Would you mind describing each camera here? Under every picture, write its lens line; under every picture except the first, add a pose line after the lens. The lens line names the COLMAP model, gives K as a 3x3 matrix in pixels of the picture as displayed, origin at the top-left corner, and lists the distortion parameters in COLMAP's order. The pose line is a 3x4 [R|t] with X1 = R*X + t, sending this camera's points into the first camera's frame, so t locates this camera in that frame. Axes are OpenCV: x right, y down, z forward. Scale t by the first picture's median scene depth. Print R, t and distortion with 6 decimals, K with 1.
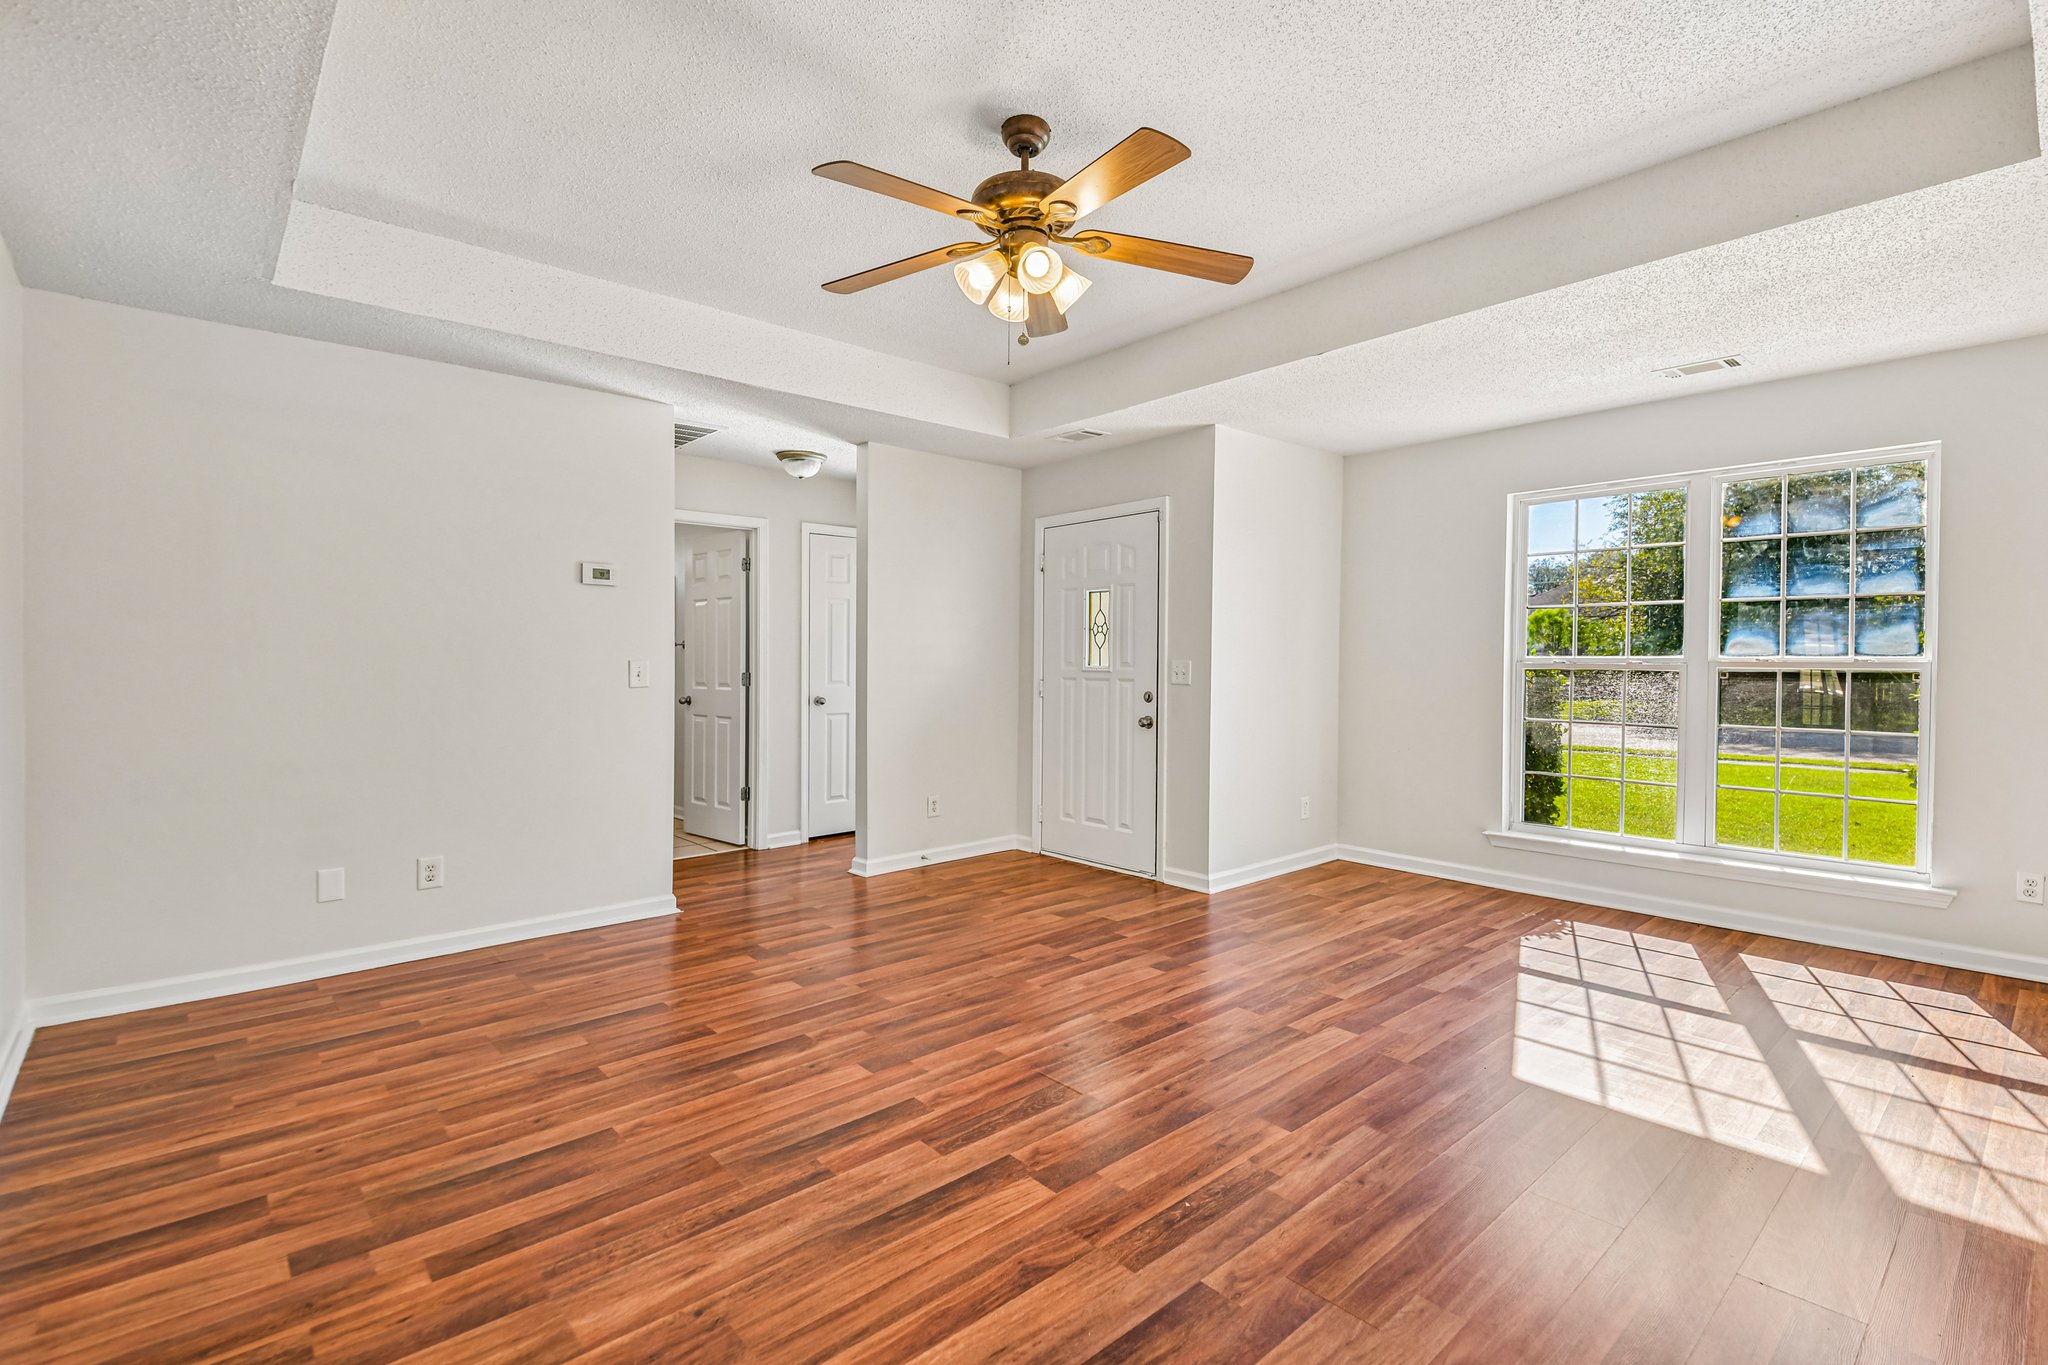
lens RADIAL K [[854.7, 0, 1024.0], [0, 854.7, 682.5], [0, 0, 1]] dist [0.059876, -0.034988]
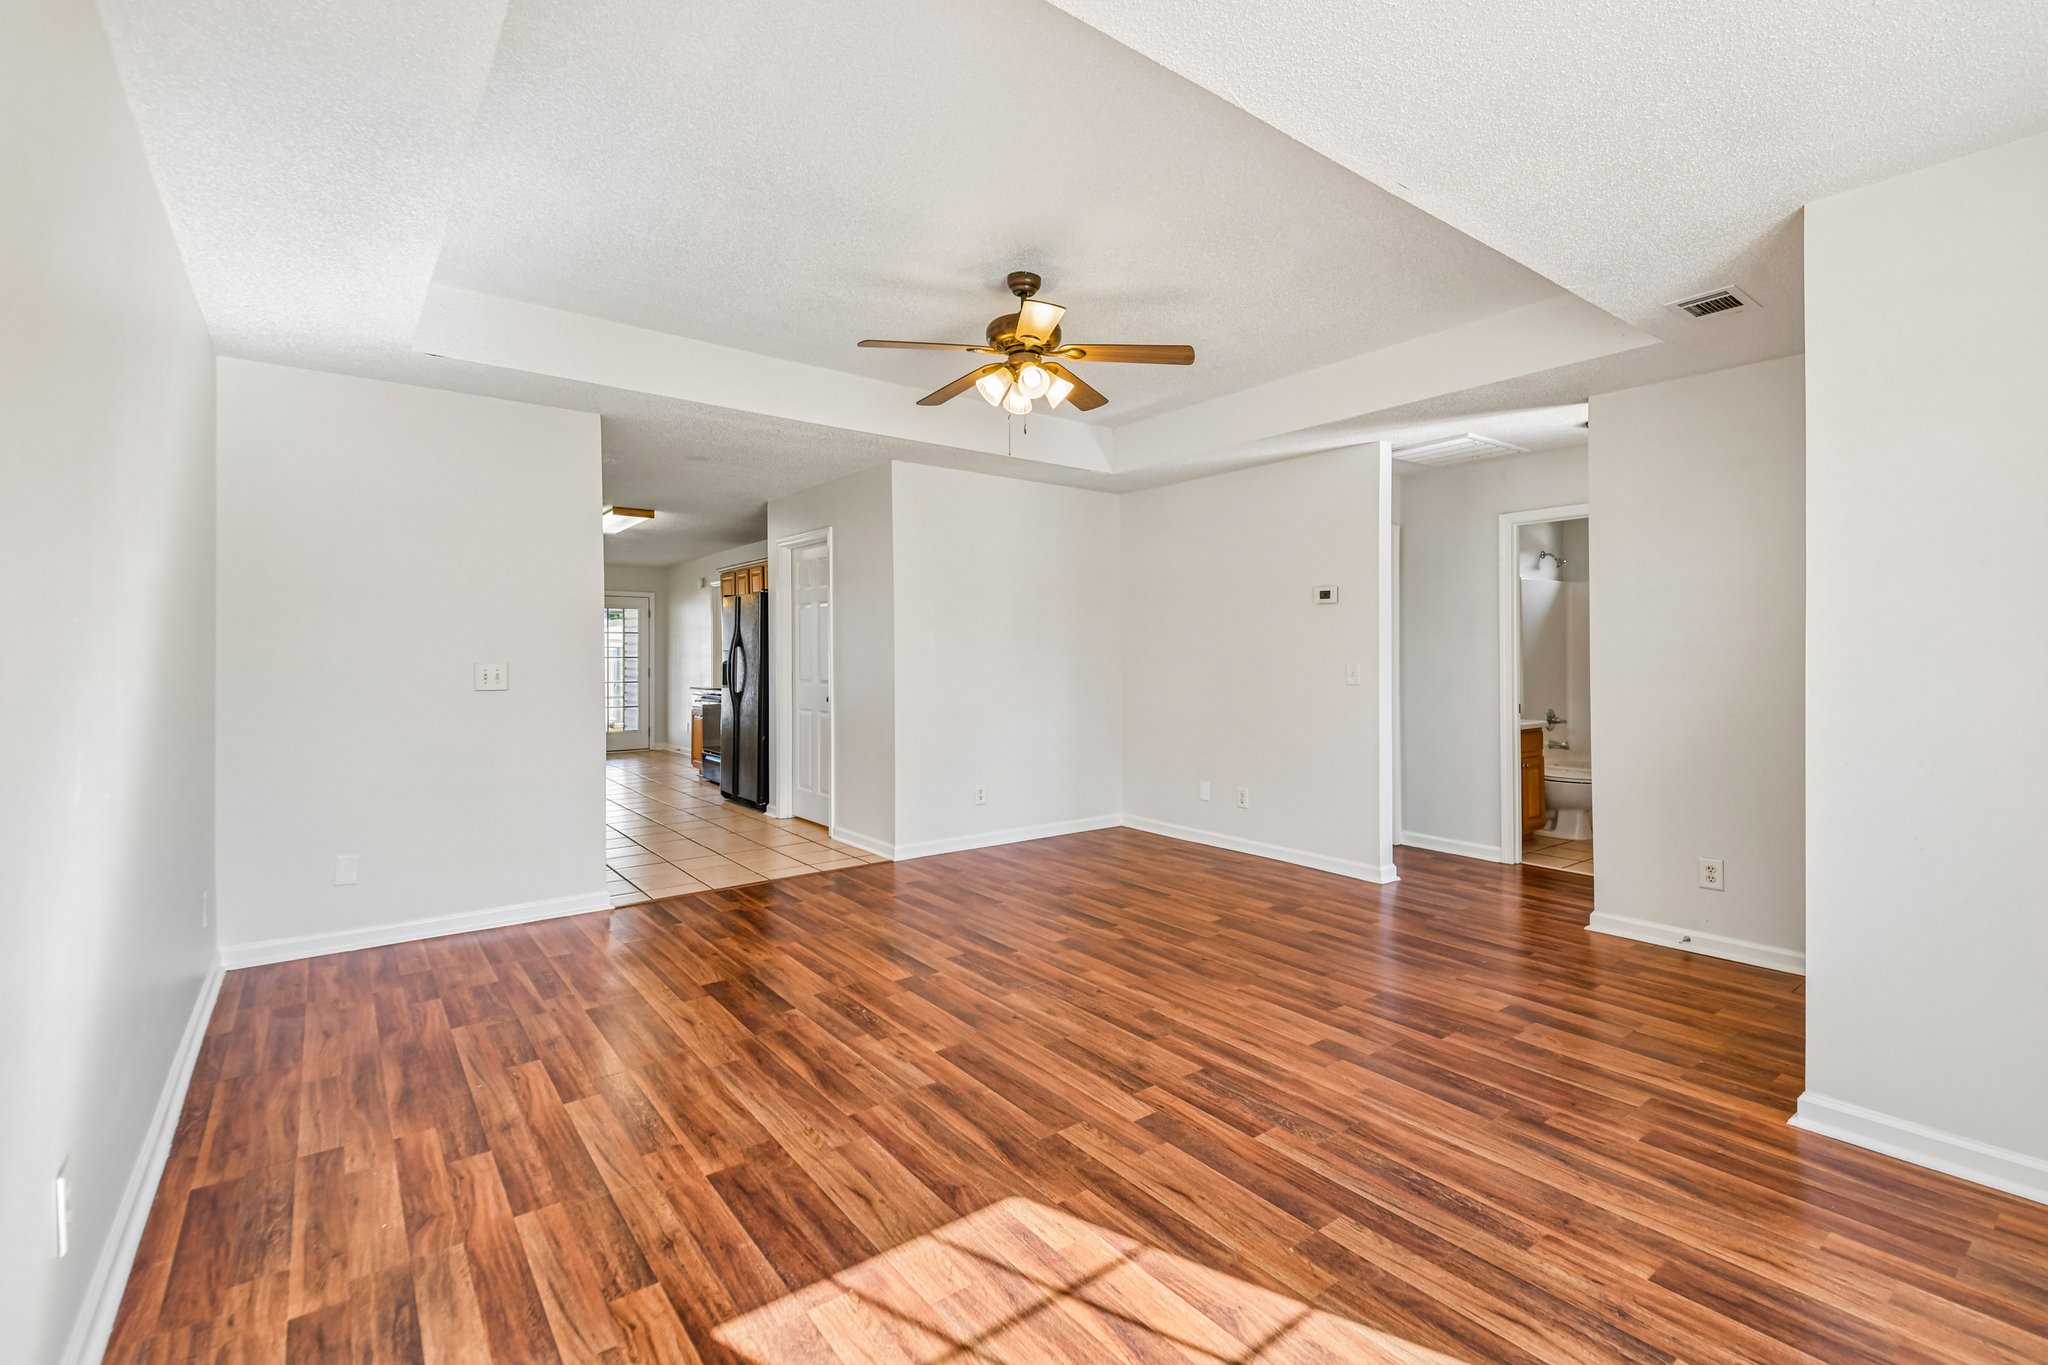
lens RADIAL K [[900.3, 0, 1033.2], [0, 900.3, 661.9], [0, 0, 1]] dist [0.045849, -0.025632]
pose [[-0.033313, -0.000888, -0.999445, 1.140460], [-0.032472, 0.999473, 0.000194, -0.005892], [0.998917, 0.032460, -0.033324, 0.869846]]
